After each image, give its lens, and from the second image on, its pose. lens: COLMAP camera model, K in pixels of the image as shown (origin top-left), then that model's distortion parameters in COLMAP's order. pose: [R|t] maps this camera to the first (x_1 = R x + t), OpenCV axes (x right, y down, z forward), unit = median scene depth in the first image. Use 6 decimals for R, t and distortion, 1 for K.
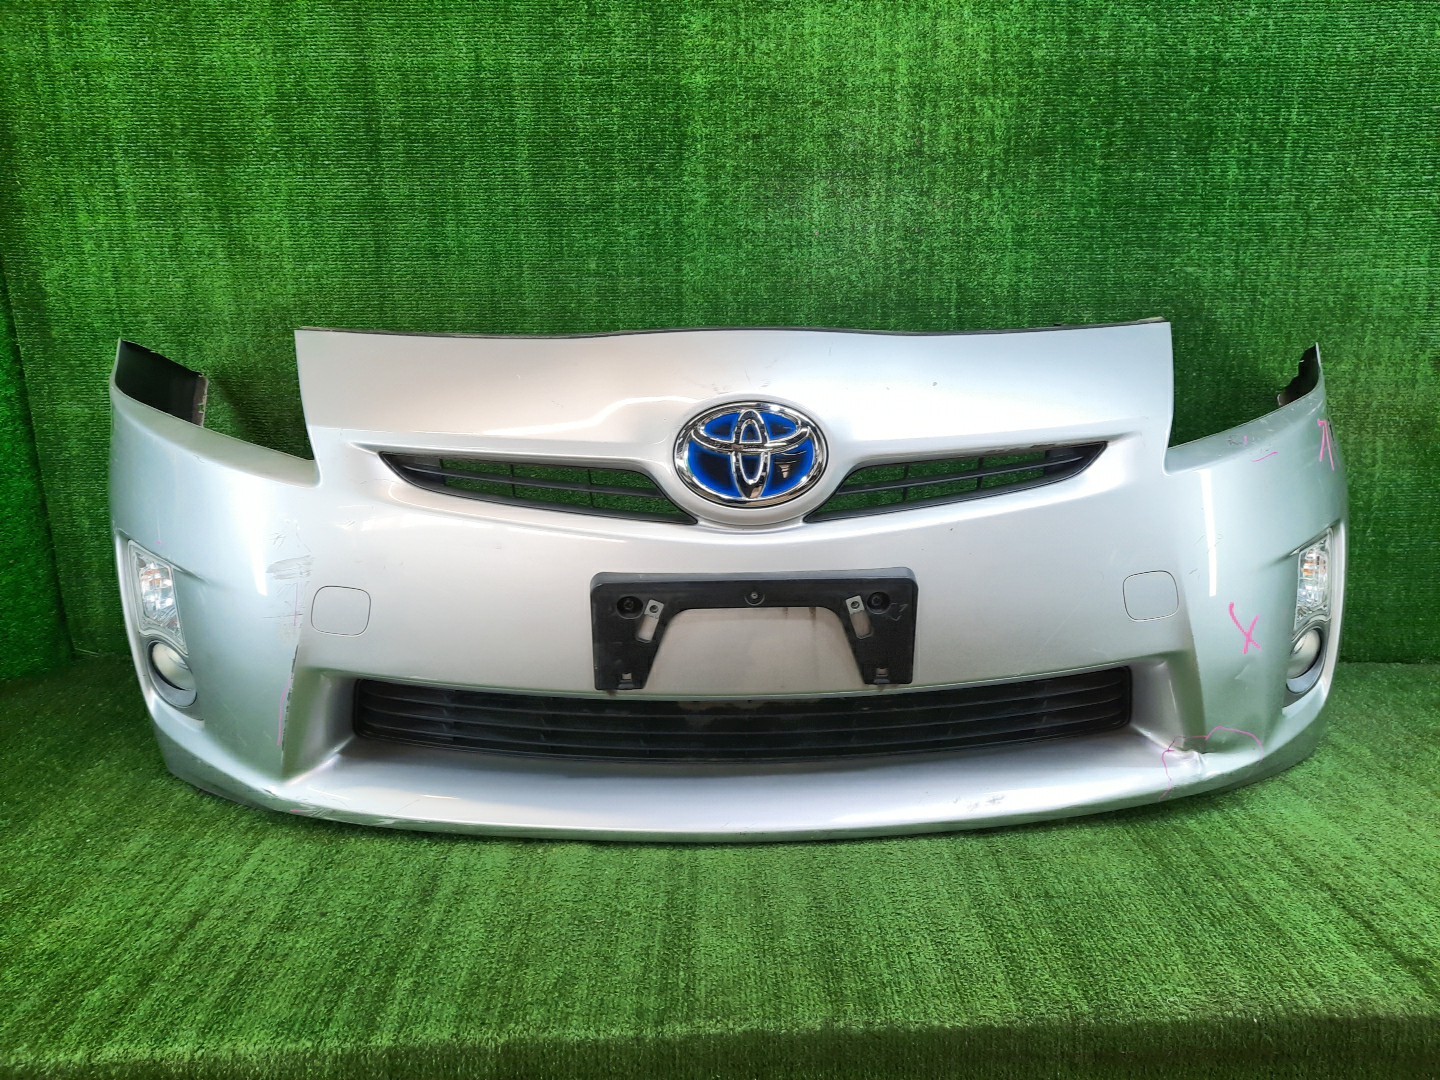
lens RADIAL K [[1098.7, 0, 703.0], [0, 1098.7, 524.9], [0, 0, 1]] dist [0.014669, -0.022987]
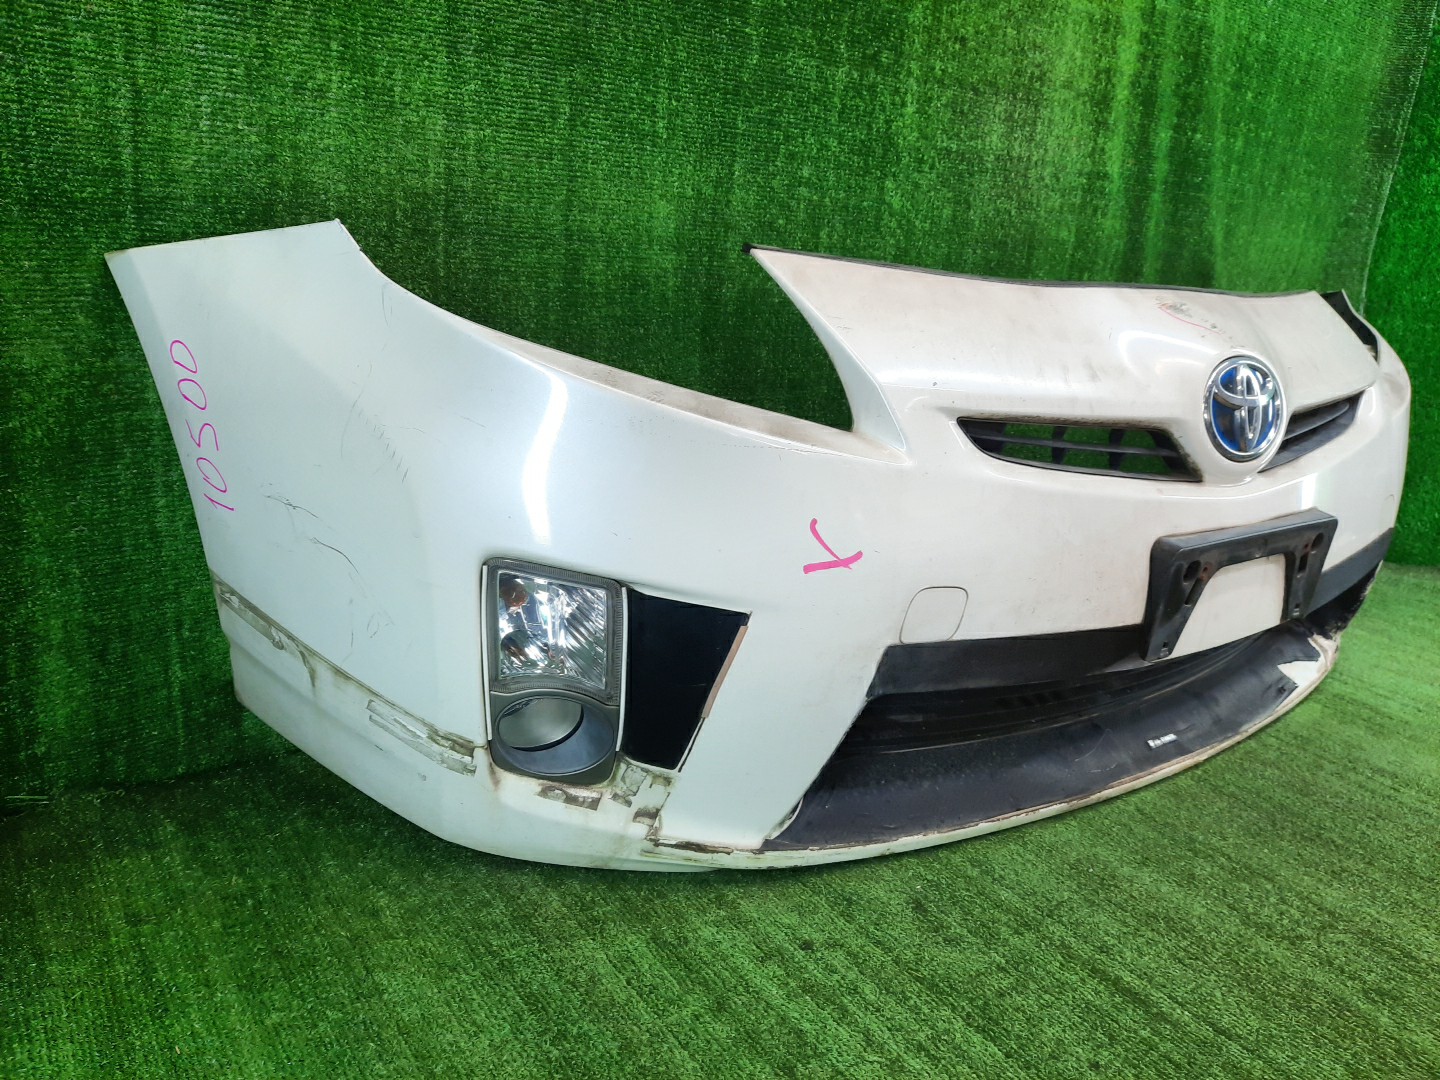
lens RADIAL K [[1098.7, 0, 718.6], [0, 1098.7, 539.0], [0, 0, 1]] dist [0.014669, -0.022987]
pose [[0.798117, -0.101415, 0.593906, -0.664650], [0.042709, 0.992775, 0.112132, -0.067610], [-0.600987, -0.064130, 0.796682, 0.401239]]
